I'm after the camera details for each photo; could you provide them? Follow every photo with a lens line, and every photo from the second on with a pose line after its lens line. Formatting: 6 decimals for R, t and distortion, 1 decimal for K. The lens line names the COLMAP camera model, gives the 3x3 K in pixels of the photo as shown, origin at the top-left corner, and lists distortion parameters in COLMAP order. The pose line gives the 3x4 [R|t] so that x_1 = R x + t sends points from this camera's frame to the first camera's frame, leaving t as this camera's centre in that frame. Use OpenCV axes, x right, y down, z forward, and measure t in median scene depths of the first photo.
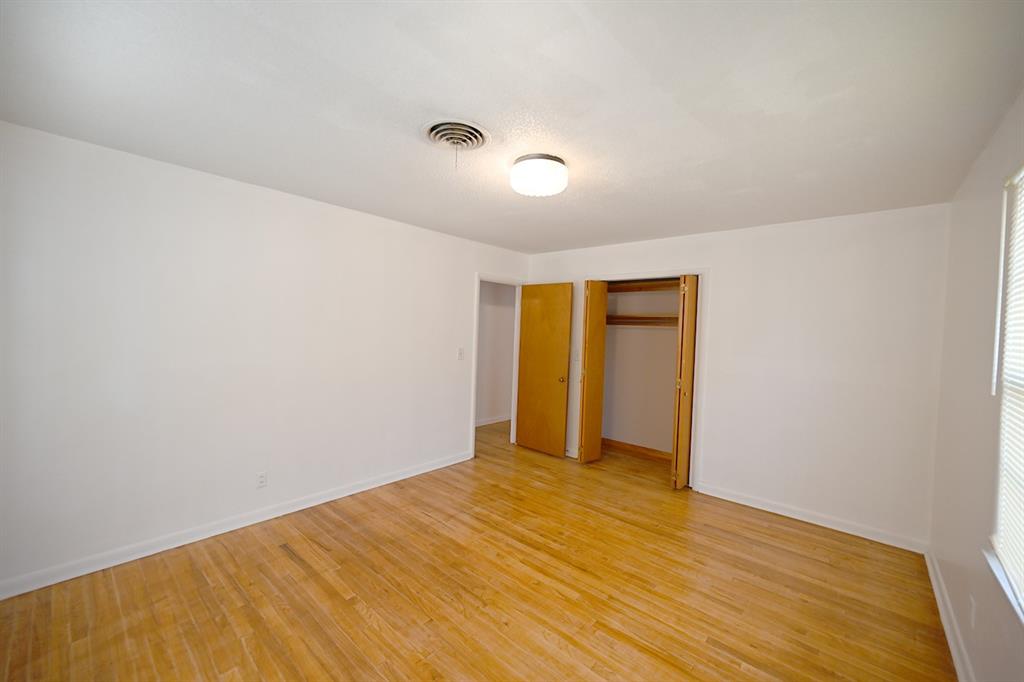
lens RADIAL K [[404.1, 0, 511.6], [0, 404.1, 339.5], [0, 0, 1]] dist [-0.000307, -0.000395]
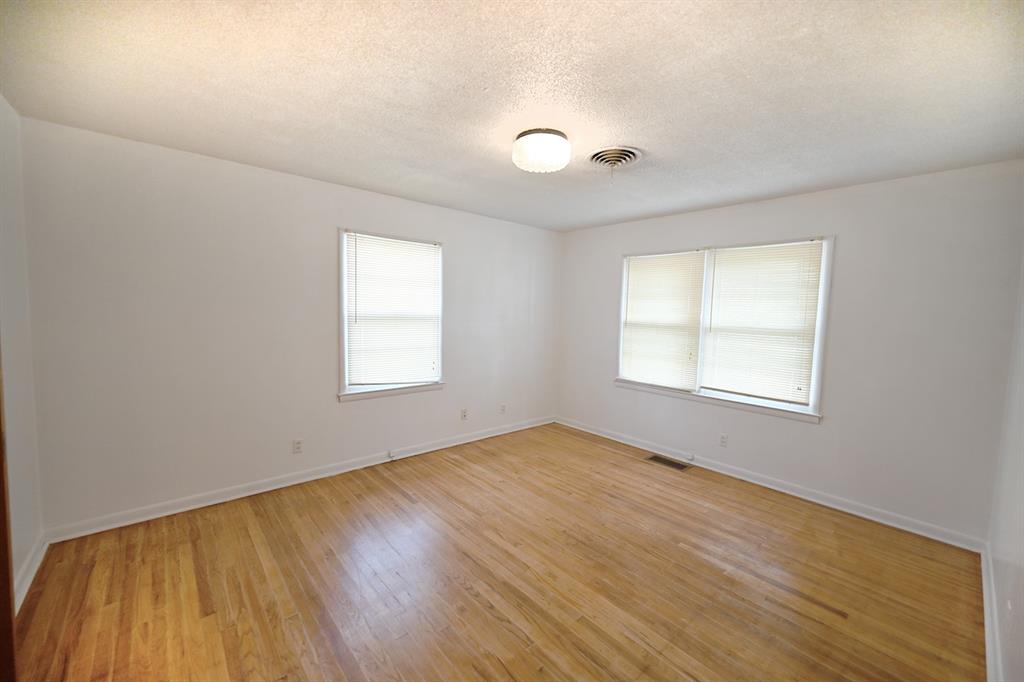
lens RADIAL K [[404.1, 0, 511.6], [0, 404.1, 339.5], [0, 0, 1]] dist [-0.000307, -0.000395]
pose [[-0.990250, -0.071312, 0.119663, -0.009610], [-0.057810, 0.991941, 0.112740, -0.048137], [-0.126738, 0.104723, -0.986393, 1.839711]]
